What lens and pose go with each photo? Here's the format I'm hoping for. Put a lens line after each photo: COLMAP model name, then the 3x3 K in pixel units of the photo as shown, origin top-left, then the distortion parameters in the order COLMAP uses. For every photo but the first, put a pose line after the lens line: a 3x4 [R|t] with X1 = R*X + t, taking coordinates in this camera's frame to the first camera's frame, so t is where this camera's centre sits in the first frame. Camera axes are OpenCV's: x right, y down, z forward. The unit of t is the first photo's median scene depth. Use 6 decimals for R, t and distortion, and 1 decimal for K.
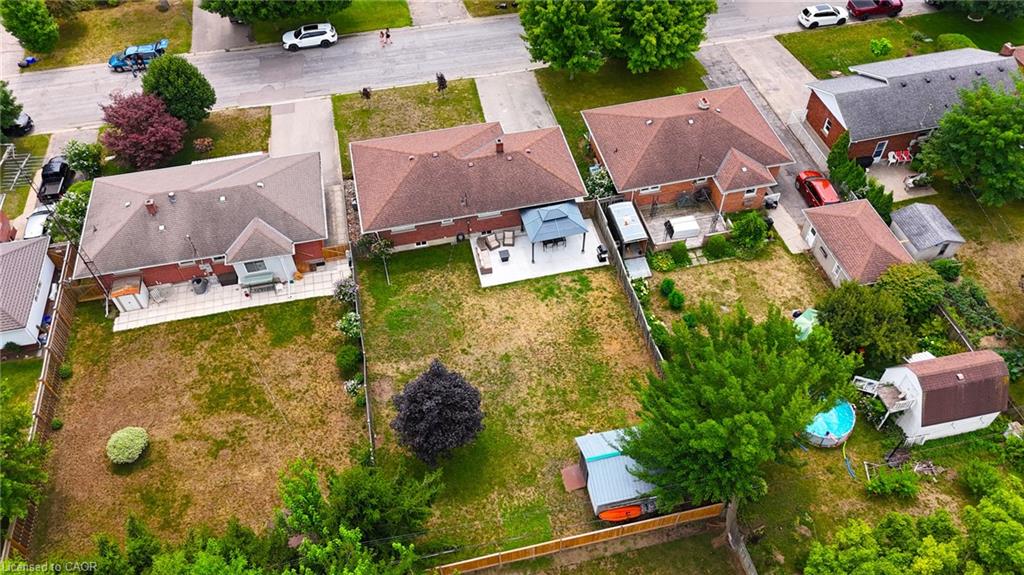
lens RADIAL K [[756.8, 0, 515.3], [0, 756.8, 282.2], [0, 0, 1]] dist [0.041093, -0.018514]
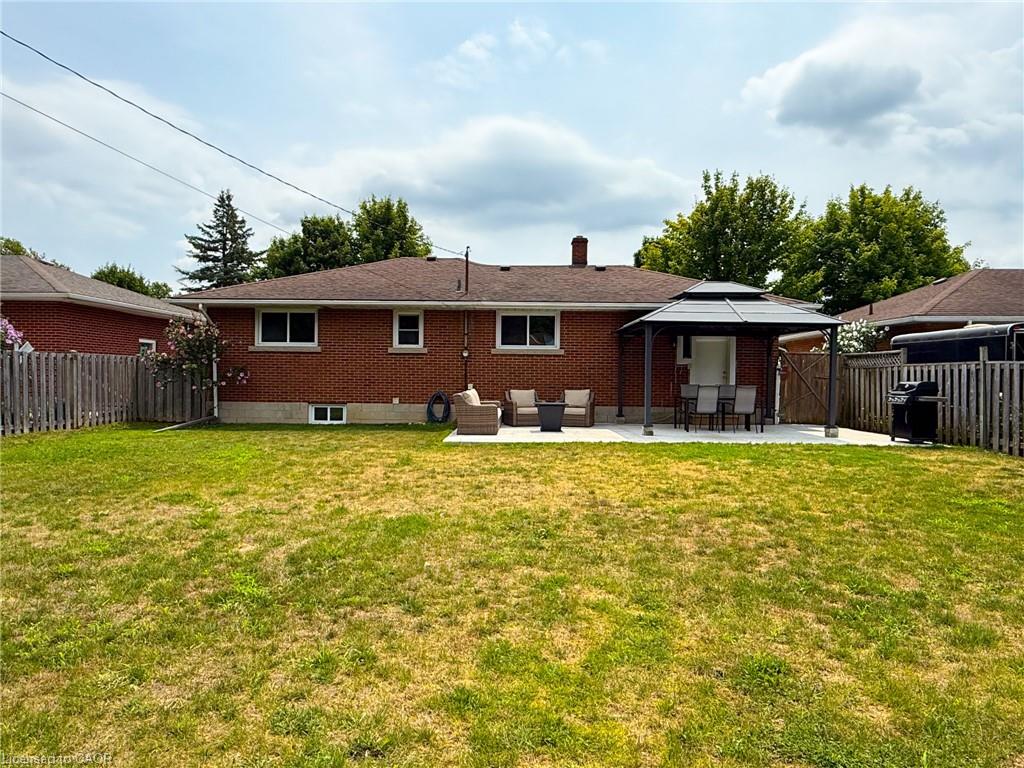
lens RADIAL K [[649.7, 0, 510.8], [0, 649.7, 389.0], [0, 0, 1]] dist [0.003228, 0.008326]
pose [[0.972322, 0.031315, -0.231537, 0.030464], [-0.192807, 0.667265, -0.719433, 0.153201], [0.131967, 0.744162, 0.654834, 0.855197]]
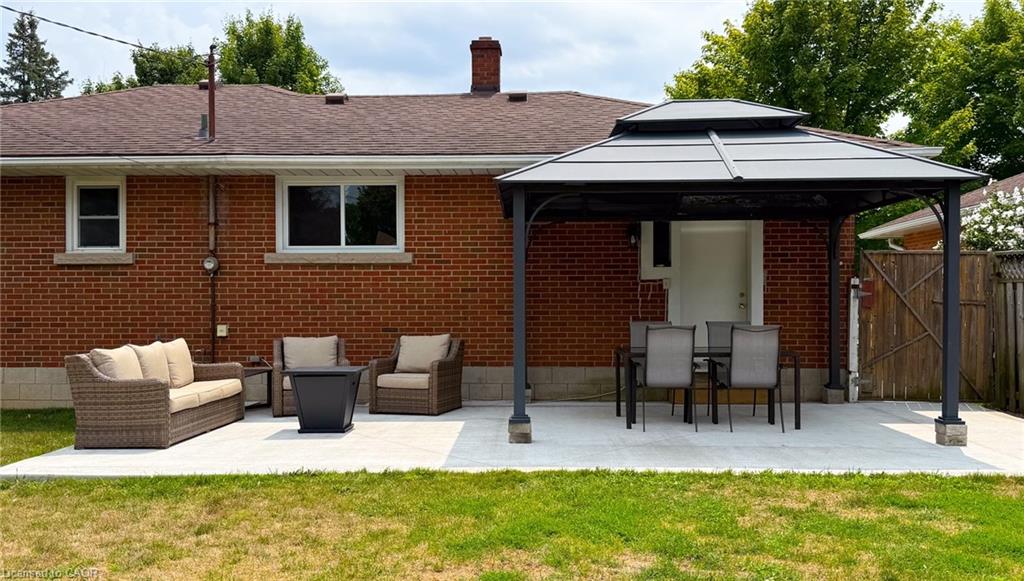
lens RADIAL K [[960.0, 0, 517.2], [0, 960.0, 291.1], [0, 0, 1]] dist [0.025439, 0.000000]
pose [[0.966169, 0.010331, -0.257704, 0.065488], [-0.202452, 0.649419, -0.732986, 0.075896], [0.159786, 0.760361, 0.629540, 0.918894]]
